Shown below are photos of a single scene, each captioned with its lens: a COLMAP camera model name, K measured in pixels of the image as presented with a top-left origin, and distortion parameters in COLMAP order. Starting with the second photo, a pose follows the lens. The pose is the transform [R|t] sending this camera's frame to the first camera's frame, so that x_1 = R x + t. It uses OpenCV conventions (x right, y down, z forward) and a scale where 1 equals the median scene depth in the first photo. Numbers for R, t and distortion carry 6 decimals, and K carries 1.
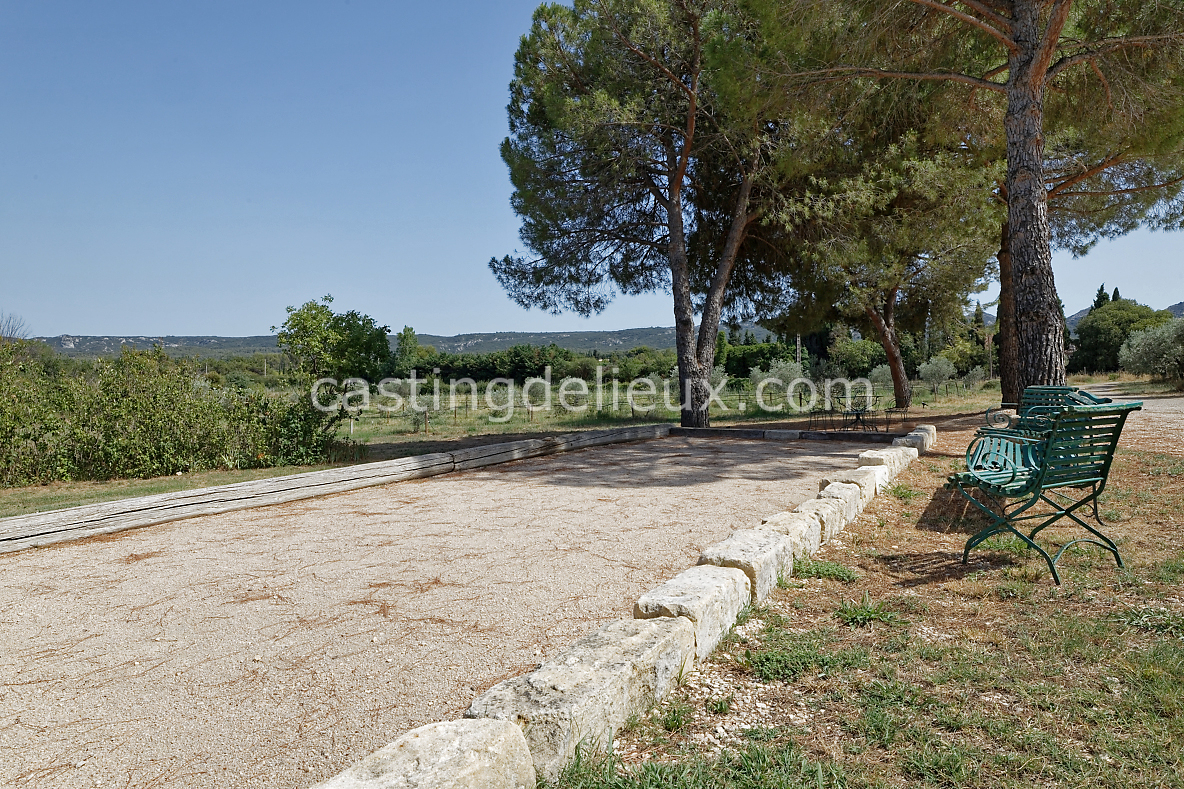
lens RADIAL K [[728.1, 0, 596.6], [0, 728.1, 390.3], [0, 0, 1]] dist [0.002155, 0.005001]
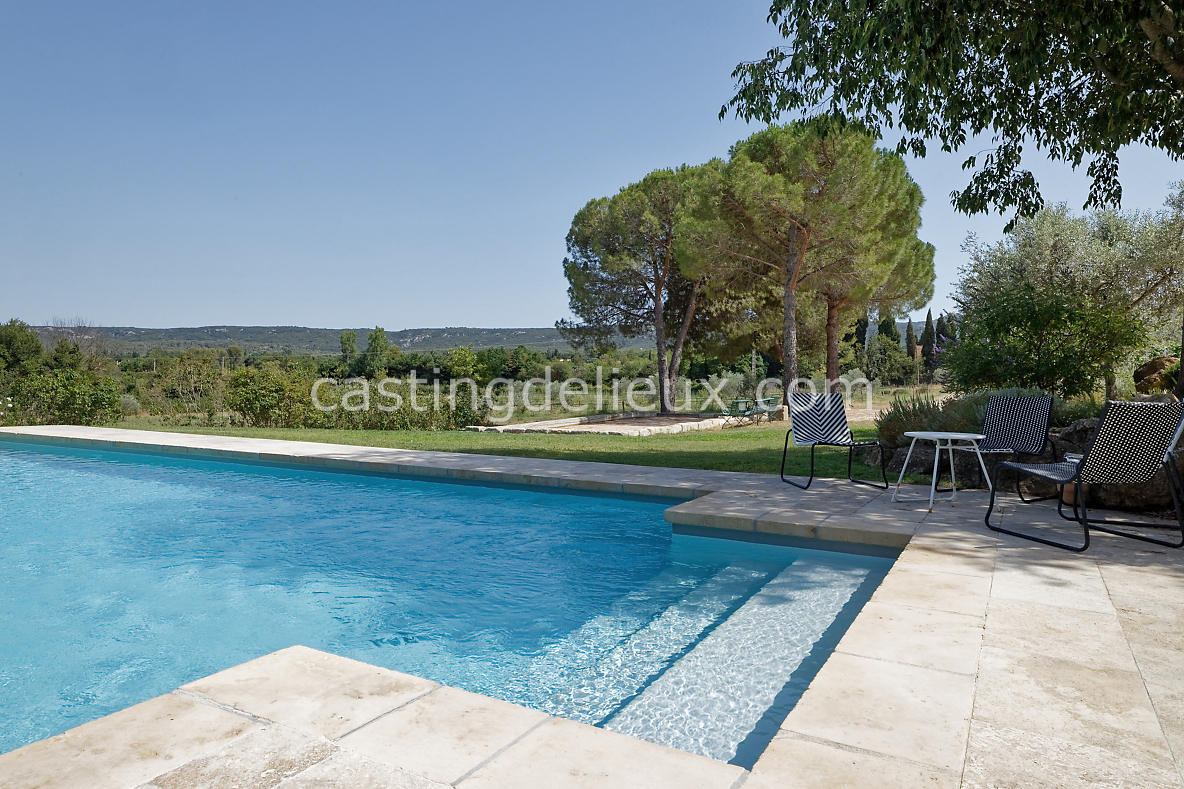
lens RADIAL K [[727.5, 0, 594.0], [0, 727.5, 376.4], [0, 0, 1]] dist [0.006634, 0.003053]
pose [[0.998968, 0.012640, 0.043623, -0.124175], [-0.011685, 0.999688, -0.022084, -0.004956], [-0.043888, 0.021552, 0.998804, -0.792420]]
